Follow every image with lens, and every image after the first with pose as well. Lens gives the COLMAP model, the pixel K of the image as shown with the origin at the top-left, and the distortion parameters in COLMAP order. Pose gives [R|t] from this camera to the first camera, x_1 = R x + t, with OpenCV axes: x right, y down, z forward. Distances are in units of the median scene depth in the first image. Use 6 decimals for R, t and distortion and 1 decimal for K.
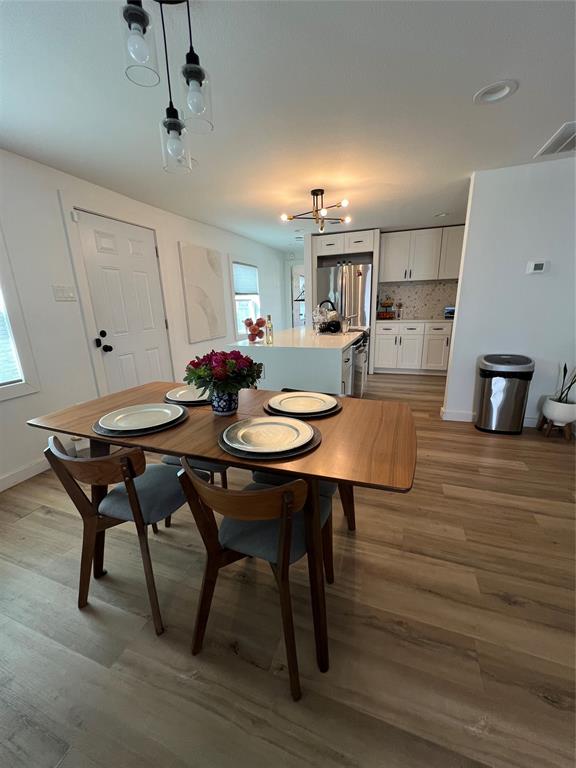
lens RADIAL K [[305.1, 0, 288.5], [0, 305.1, 383.4], [0, 0, 1]] dist [-0.000477, 0.001164]
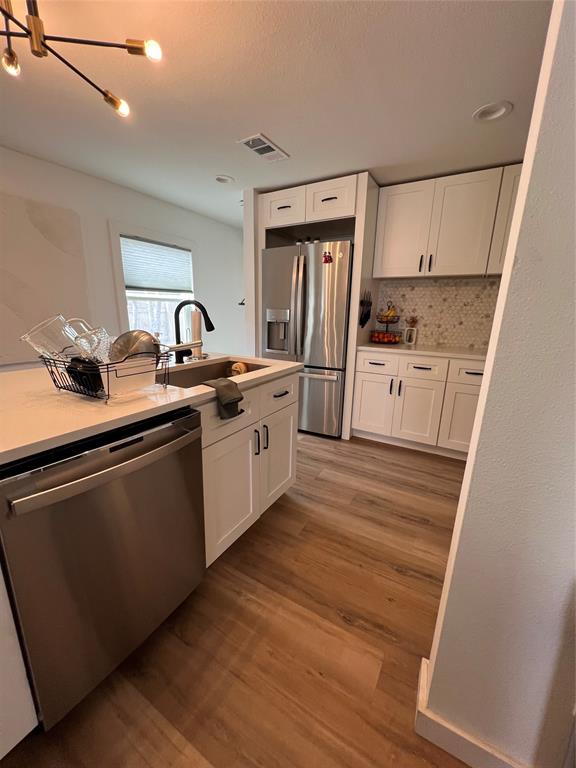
lens RADIAL K [[305.1, 0, 289.4], [0, 305.1, 383.5], [0, 0, 1]] dist [-0.000477, 0.001164]
pose [[0.981824, 0.091805, -0.166115, 0.267047], [-0.094655, 0.995467, -0.009306, -0.125026], [0.164507, 0.024860, 0.986063, 0.449173]]
